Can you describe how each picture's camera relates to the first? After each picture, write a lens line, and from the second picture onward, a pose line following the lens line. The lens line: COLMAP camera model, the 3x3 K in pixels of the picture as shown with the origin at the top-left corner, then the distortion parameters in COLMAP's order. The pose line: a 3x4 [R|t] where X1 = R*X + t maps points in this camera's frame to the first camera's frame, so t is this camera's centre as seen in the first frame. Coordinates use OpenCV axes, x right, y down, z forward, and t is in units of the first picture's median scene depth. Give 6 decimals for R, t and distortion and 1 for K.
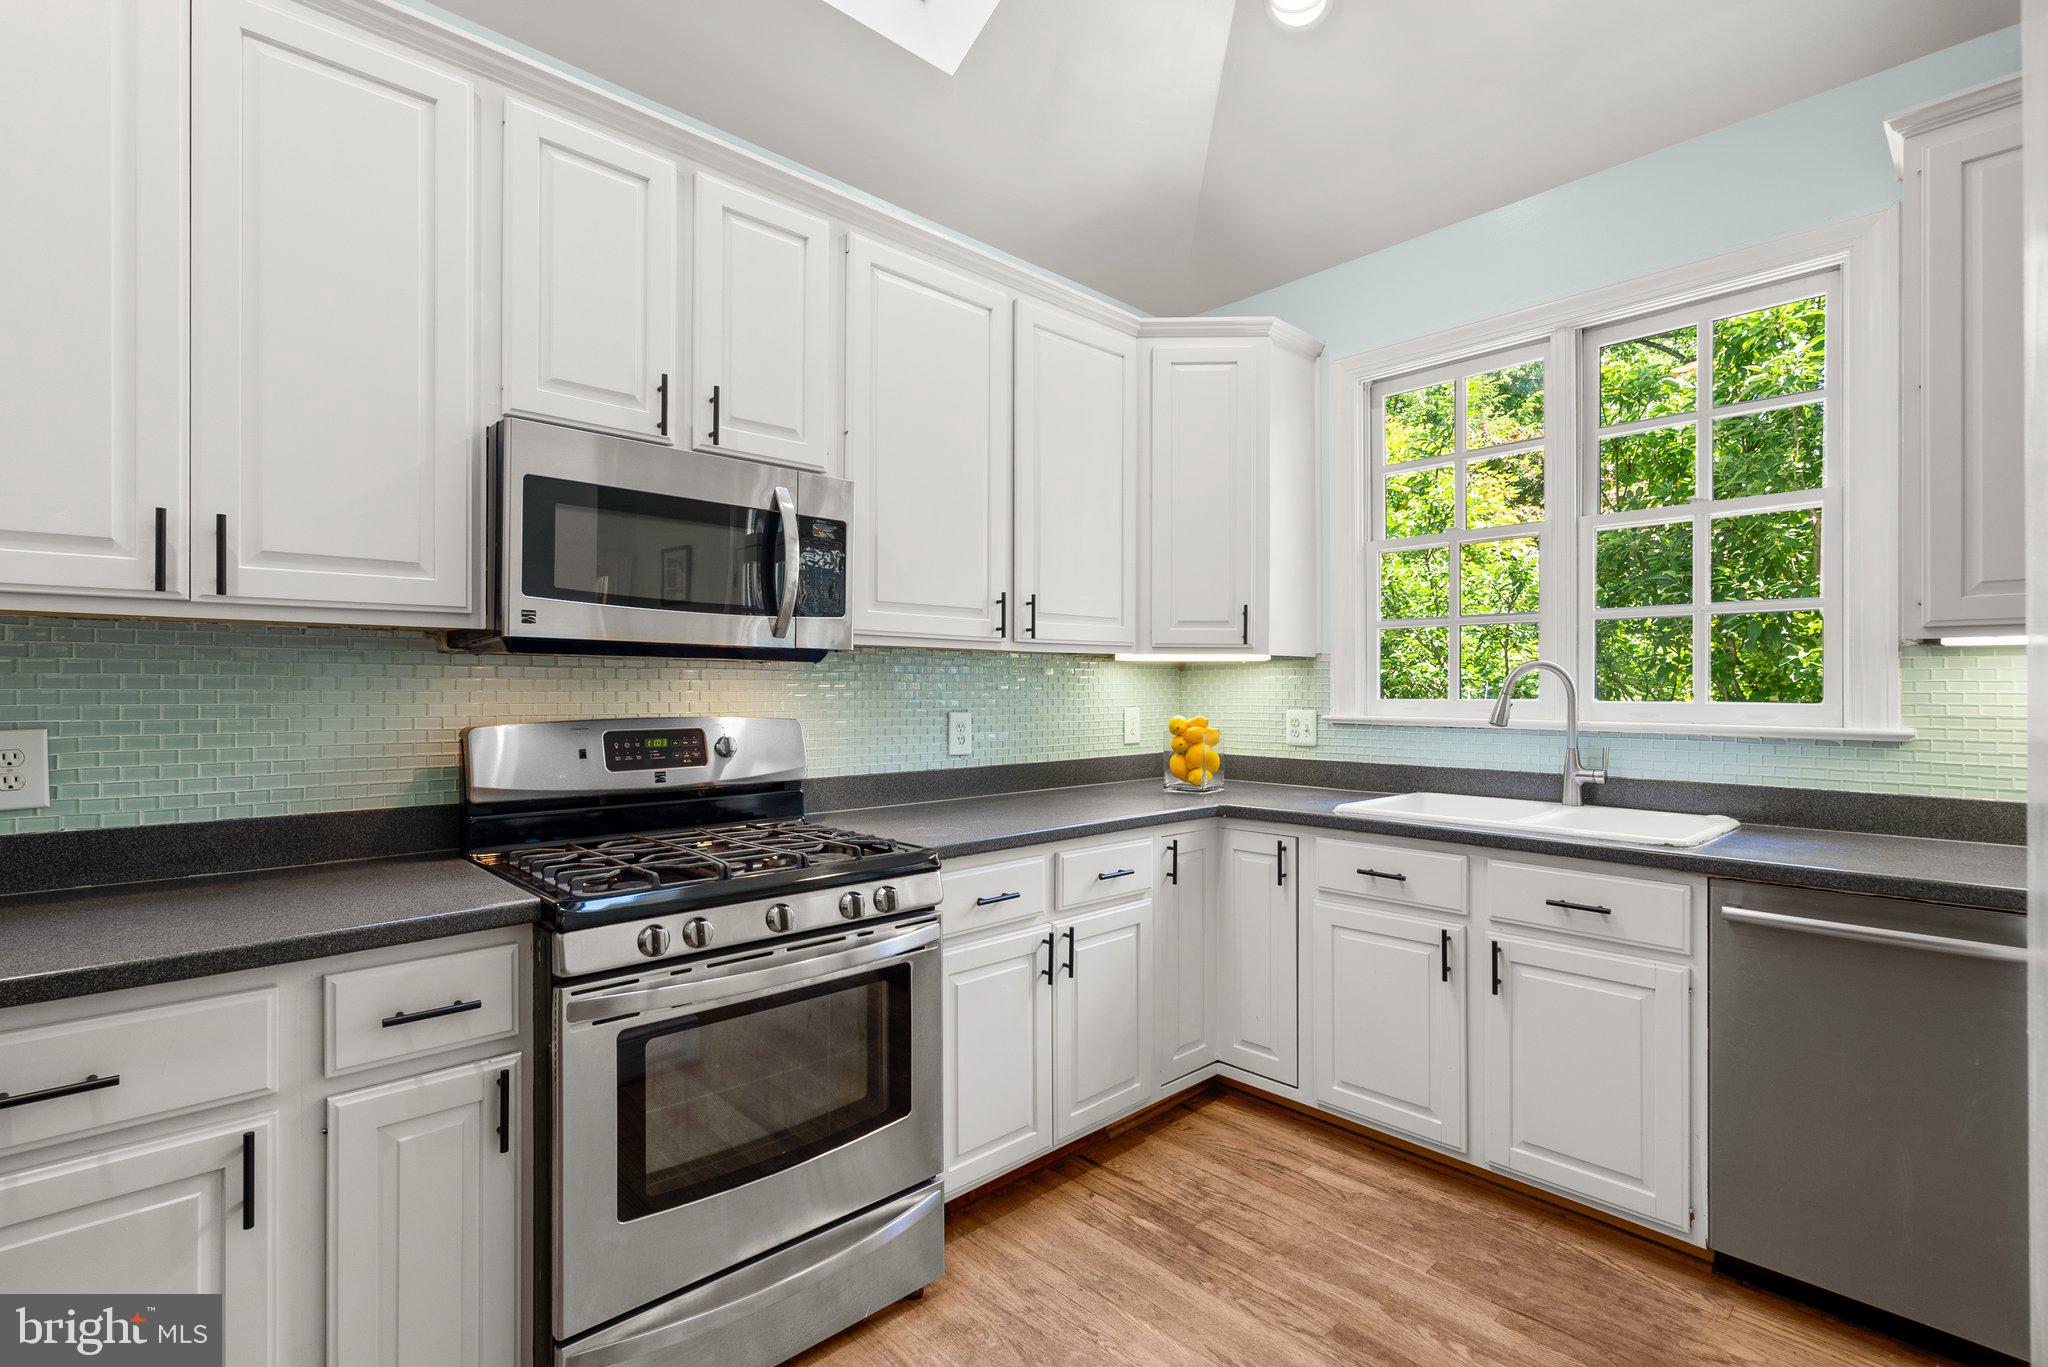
lens RADIAL K [[941.2, 0, 1039.2], [0, 941.2, 684.9], [0, 0, 1]] dist [-0.002615, 0.000663]
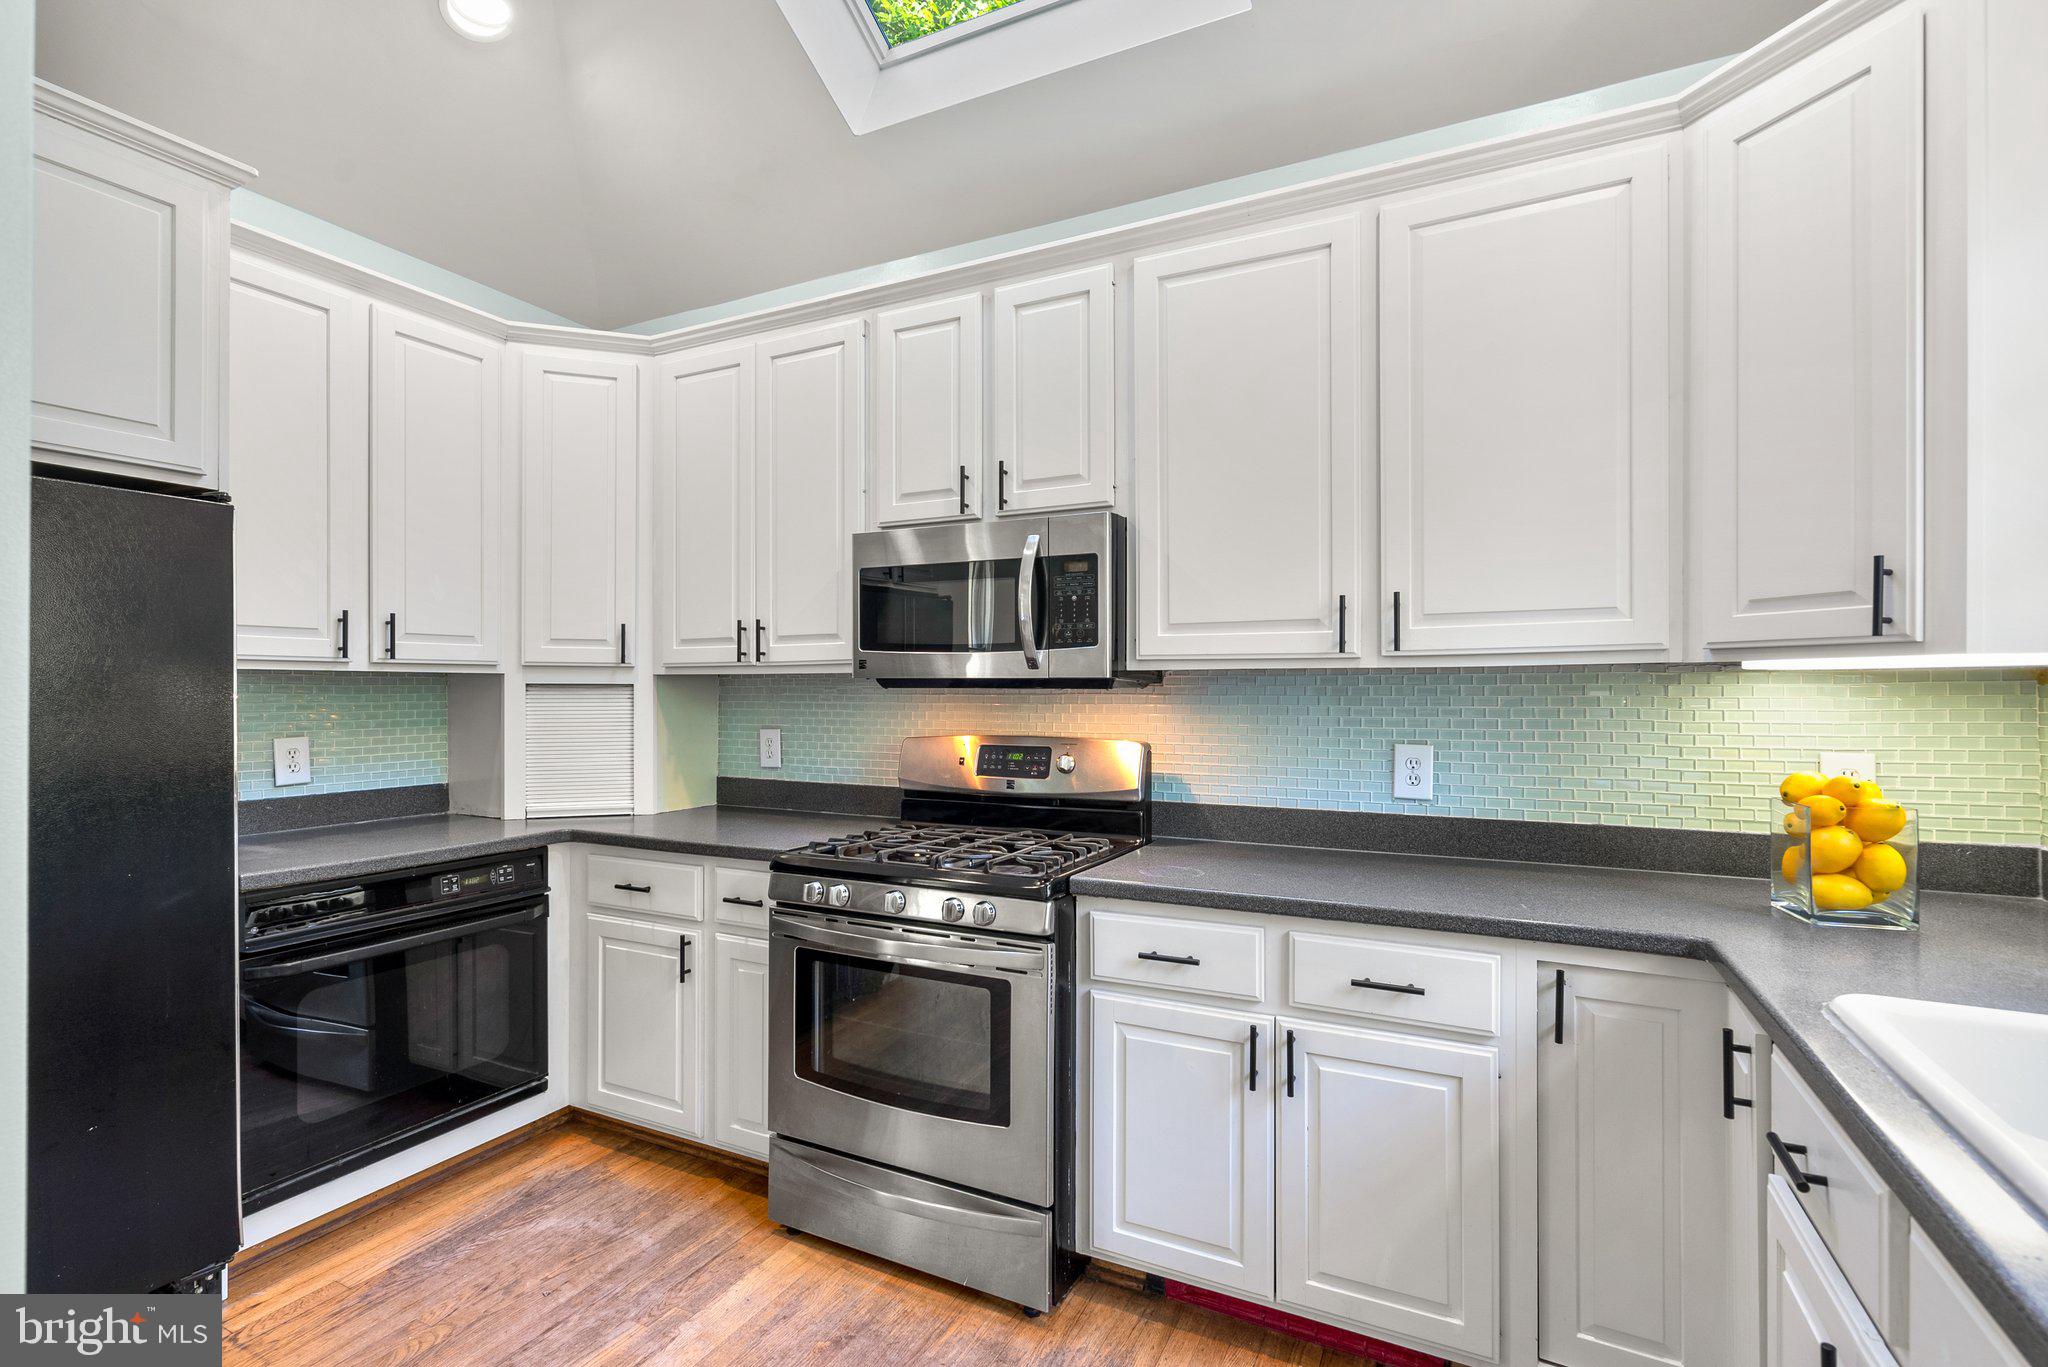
lens RADIAL K [[941.2, 0, 1035.1], [0, 941.2, 691.5], [0, 0, 1]] dist [-0.002615, 0.000663]
pose [[0.337928, -0.001529, -0.941171, 0.747253], [0.004098, 0.999992, -0.000153, -0.022600], [0.941163, -0.003805, 0.337931, 0.592900]]
